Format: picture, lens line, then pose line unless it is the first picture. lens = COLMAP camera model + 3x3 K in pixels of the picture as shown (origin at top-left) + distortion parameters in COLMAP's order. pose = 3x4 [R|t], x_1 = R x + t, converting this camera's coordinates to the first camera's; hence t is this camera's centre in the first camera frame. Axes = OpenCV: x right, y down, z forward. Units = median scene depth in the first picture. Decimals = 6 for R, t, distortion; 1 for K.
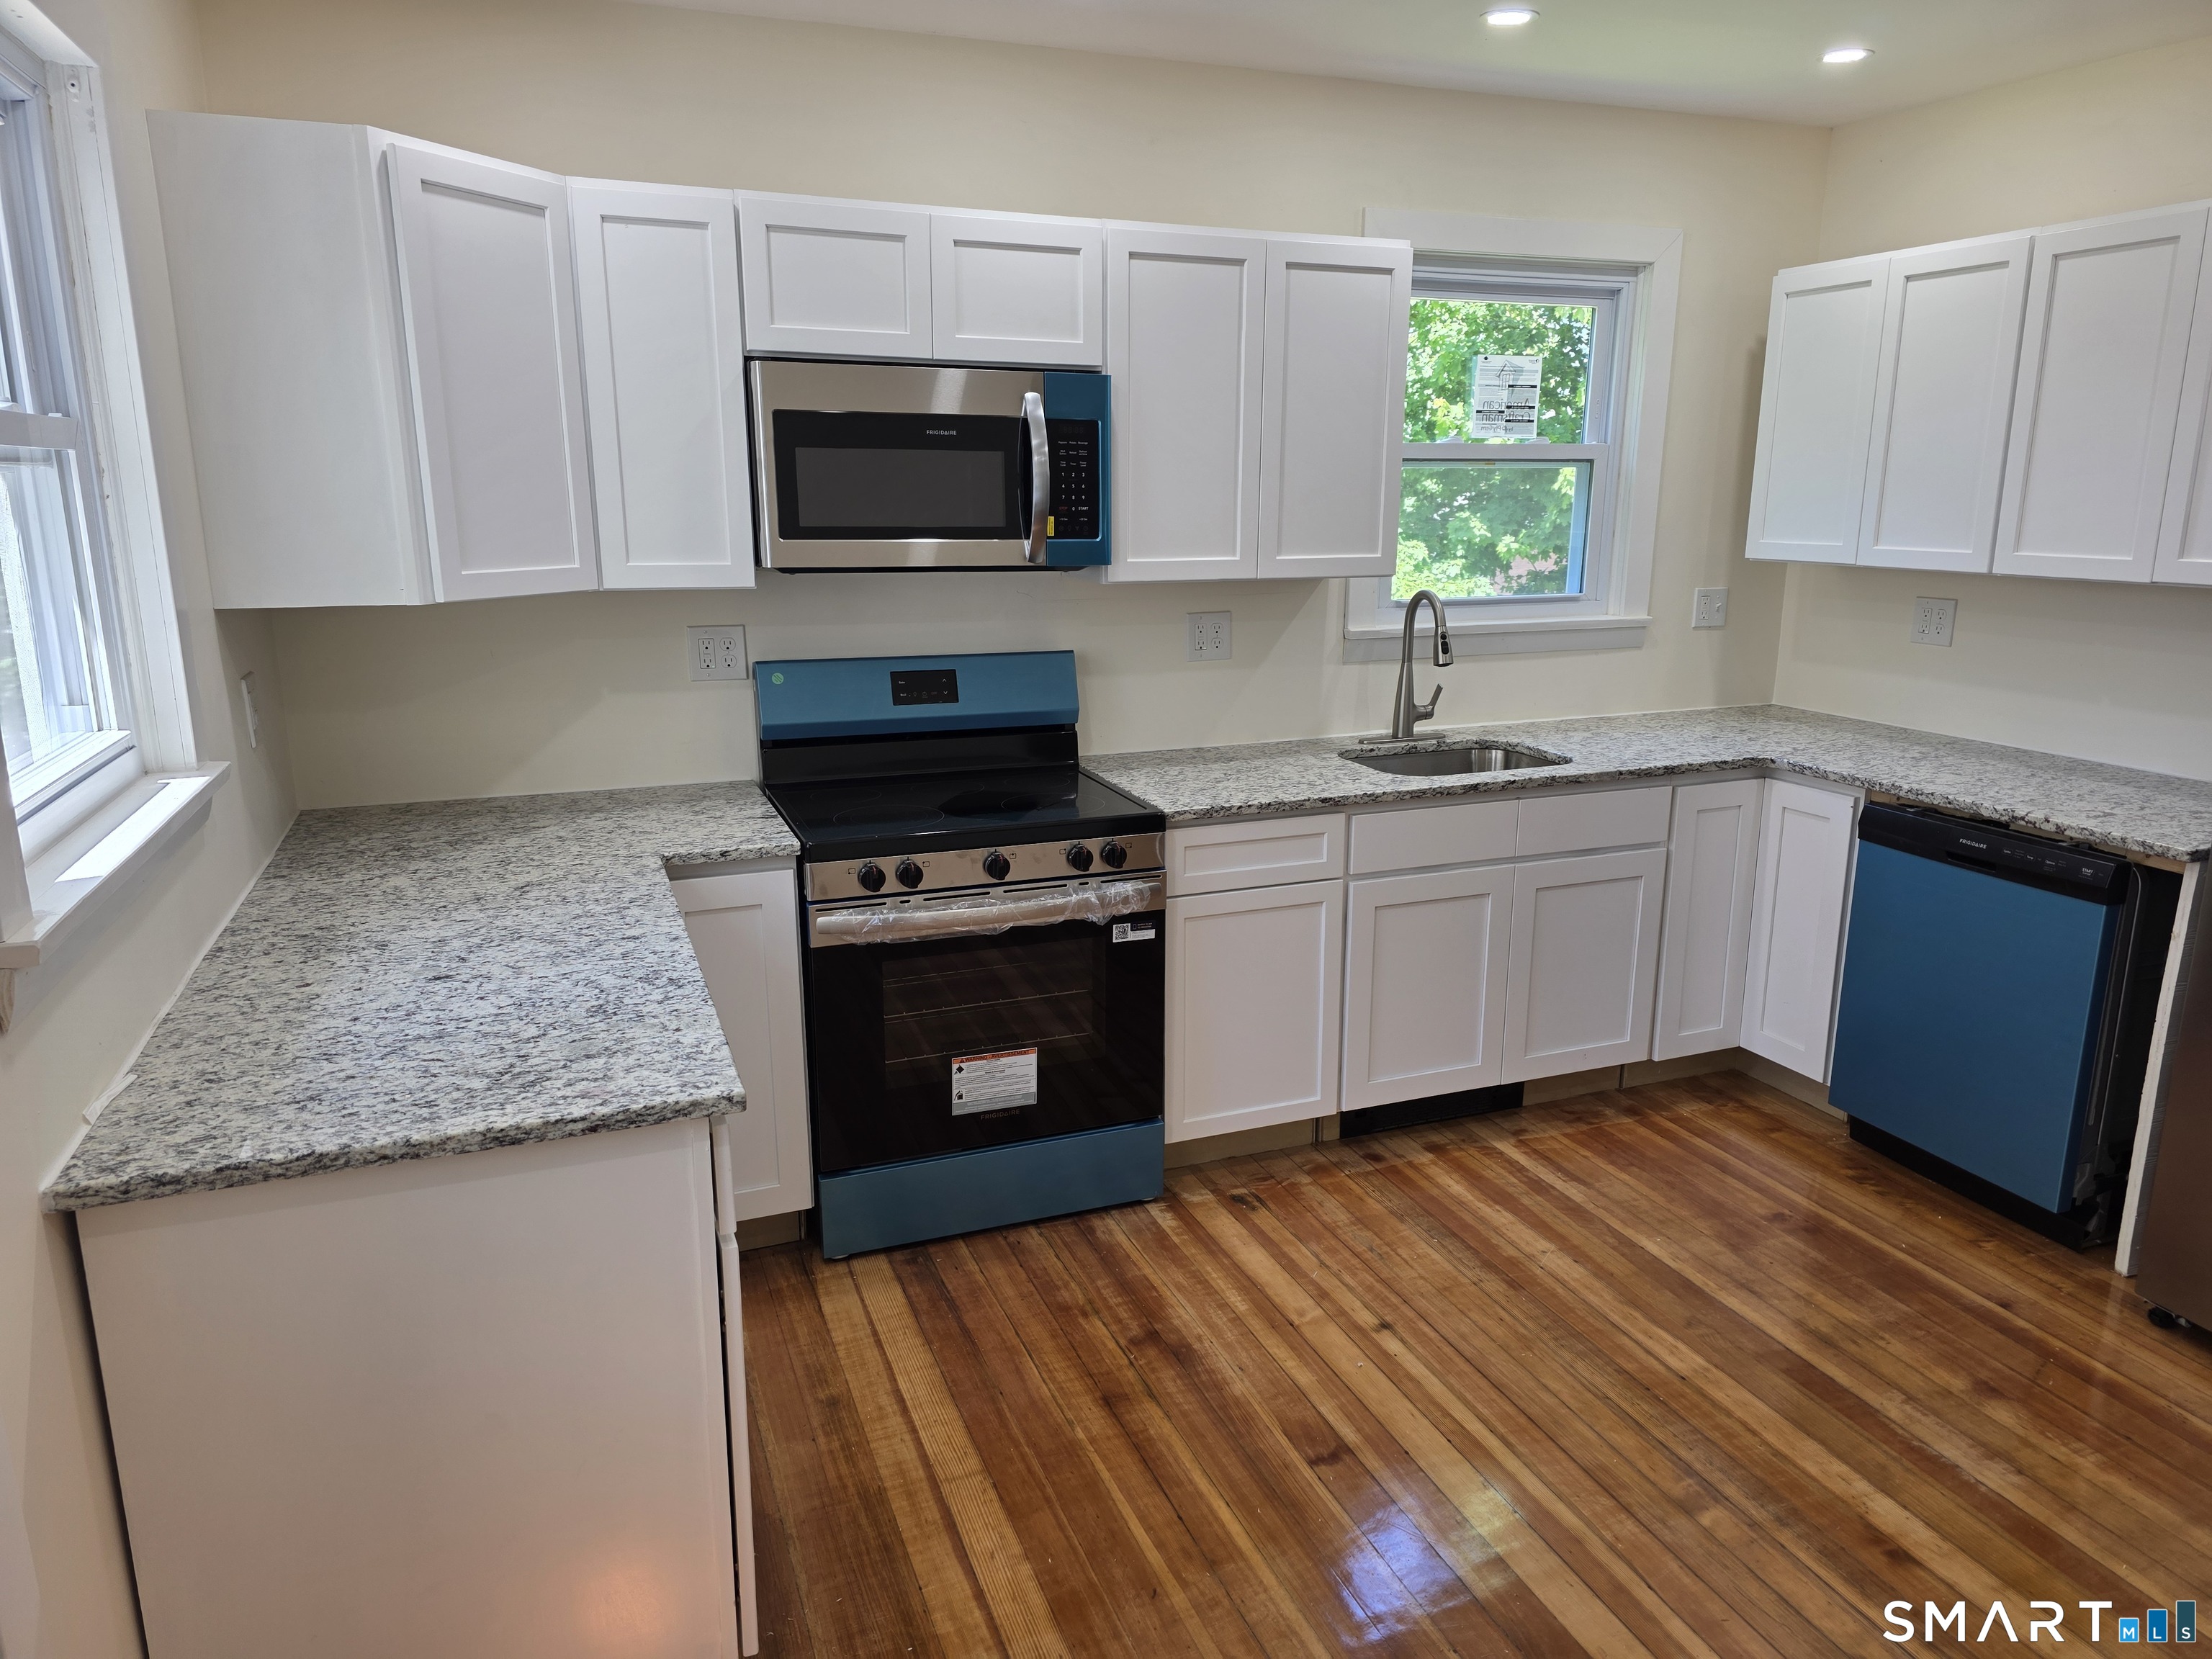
lens RADIAL K [[1492.6, 0, 1098.3], [0, 1492.6, 834.8], [0, 0, 1]] dist [0.056182, -0.046337]
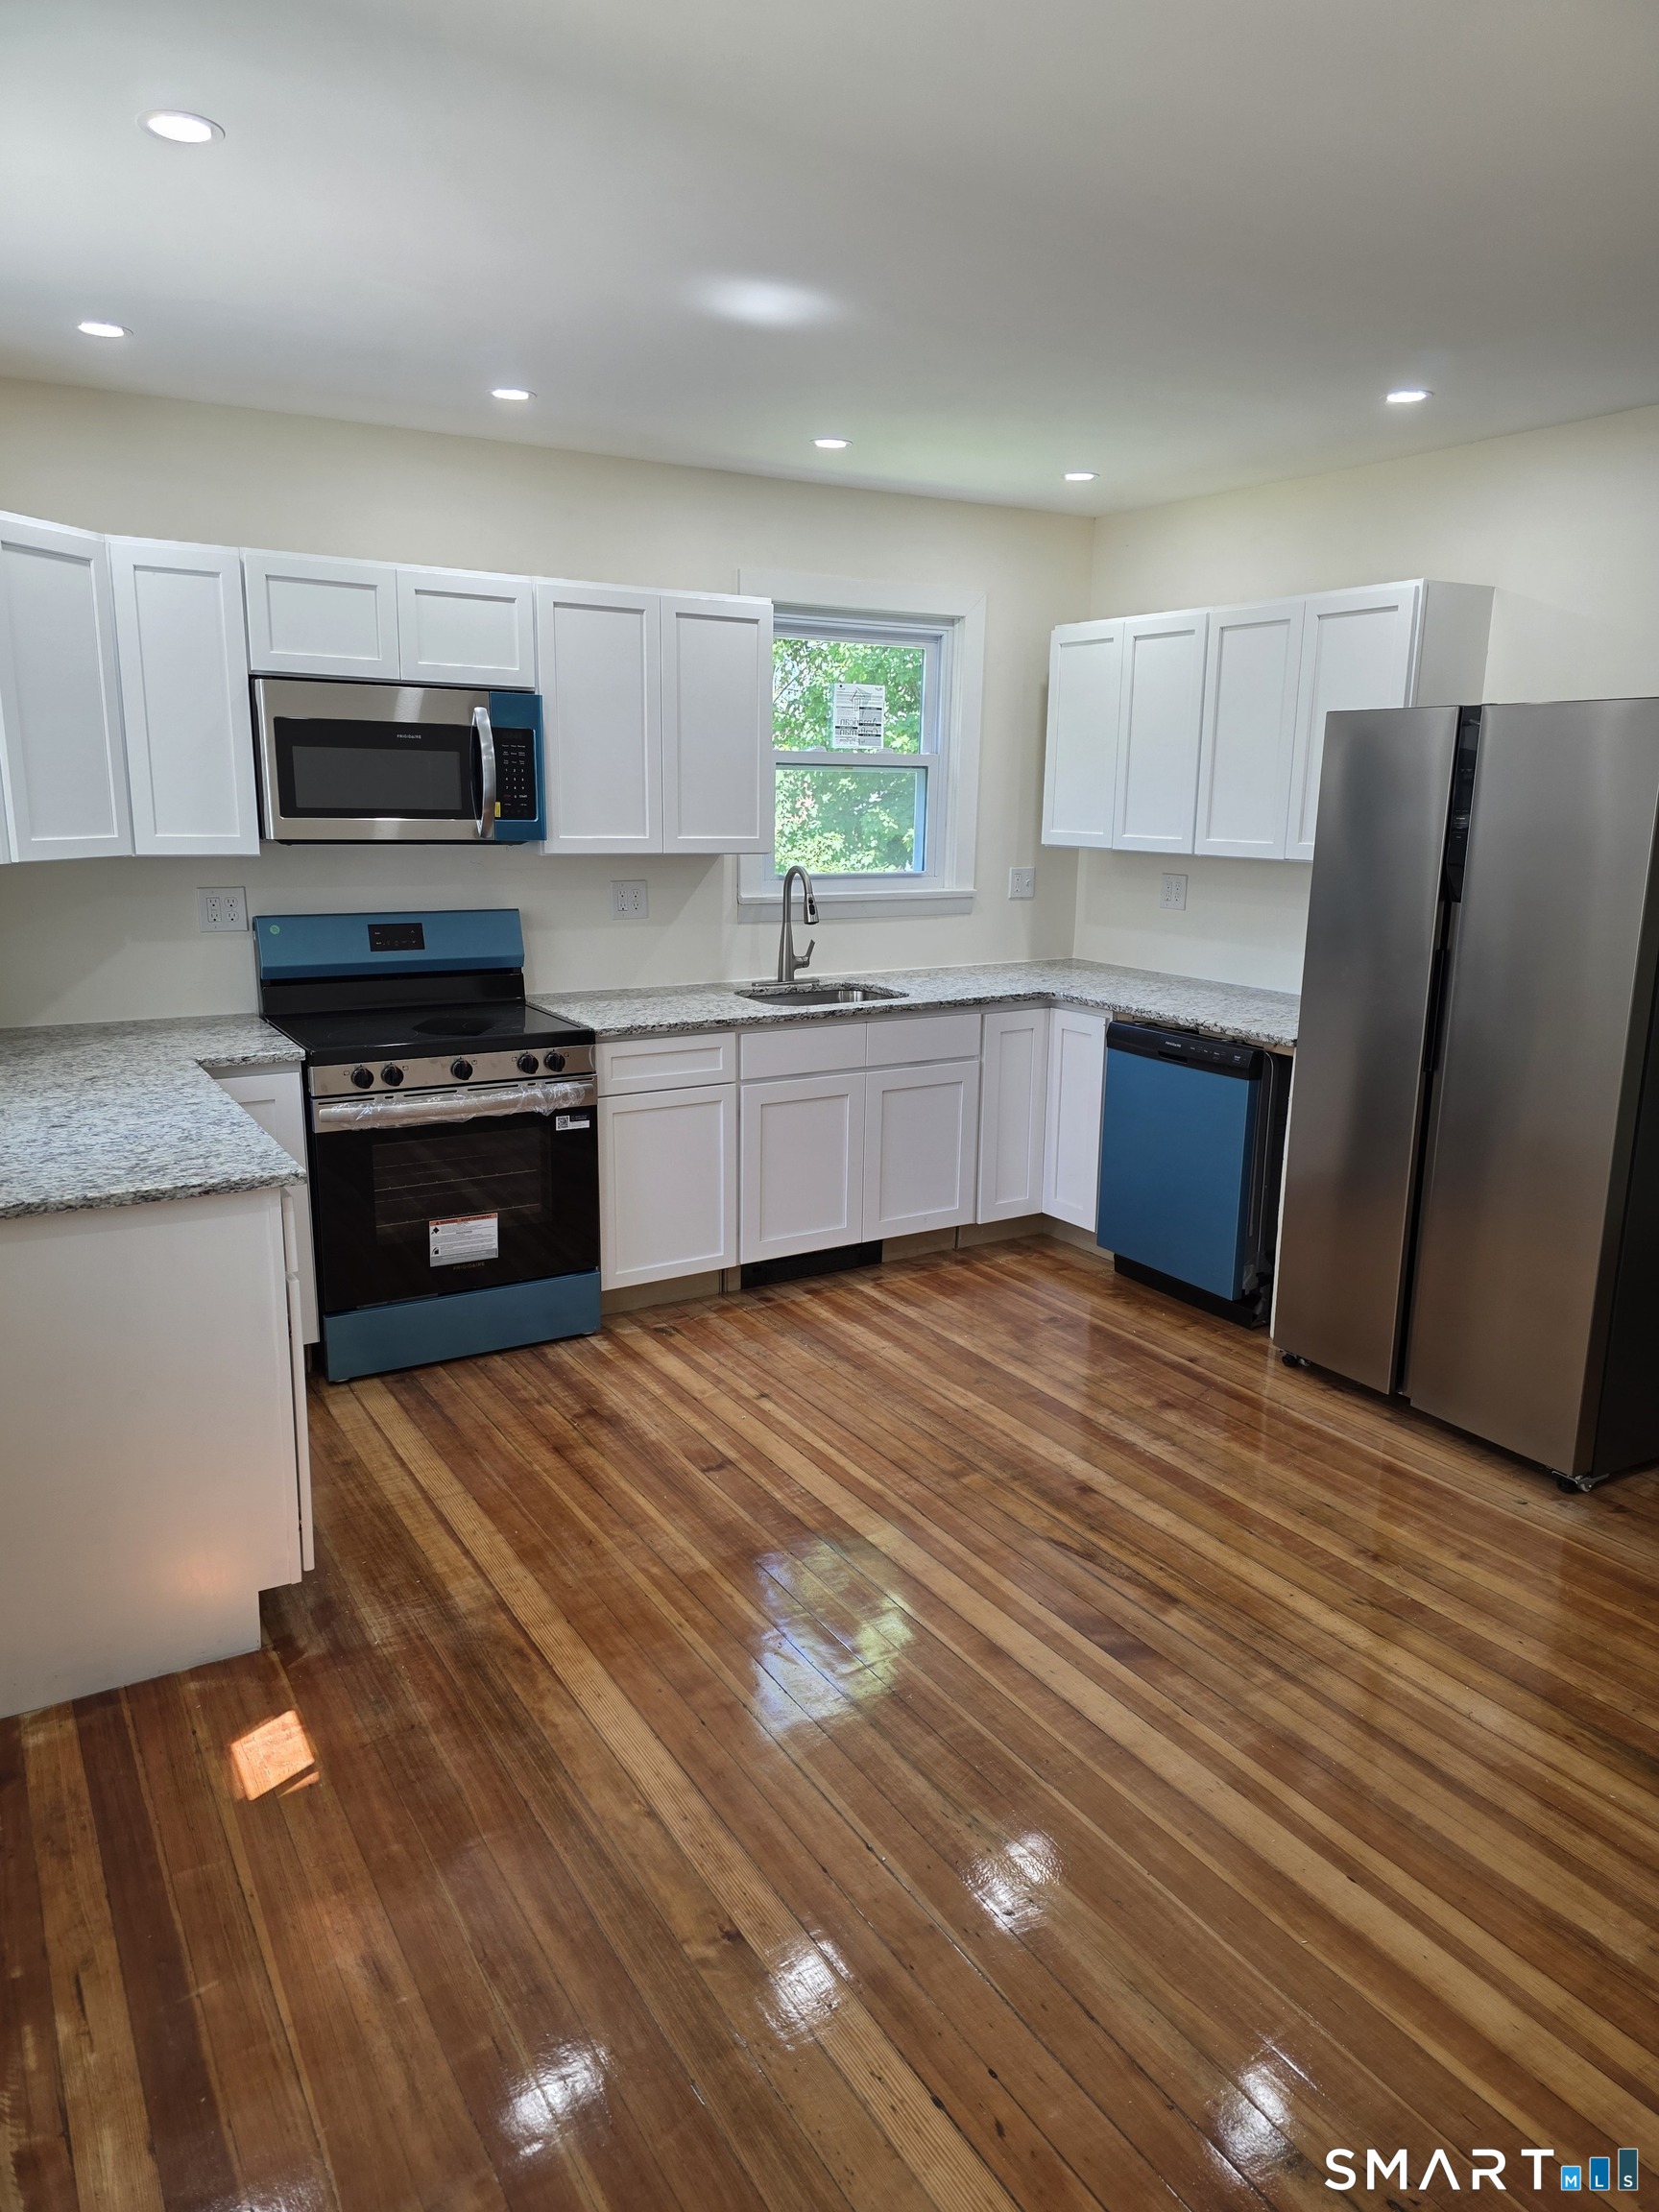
lens RADIAL K [[1492.6, 0, 827.2], [0, 1492.6, 1097.2], [0, 0, 1]] dist [0.056182, -0.046337]
pose [[0.982821, -0.024568, 0.182919, 0.004860], [0.028190, 0.999454, -0.017229, 0.072391], [-0.182396, 0.022089, 0.982977, -0.321303]]
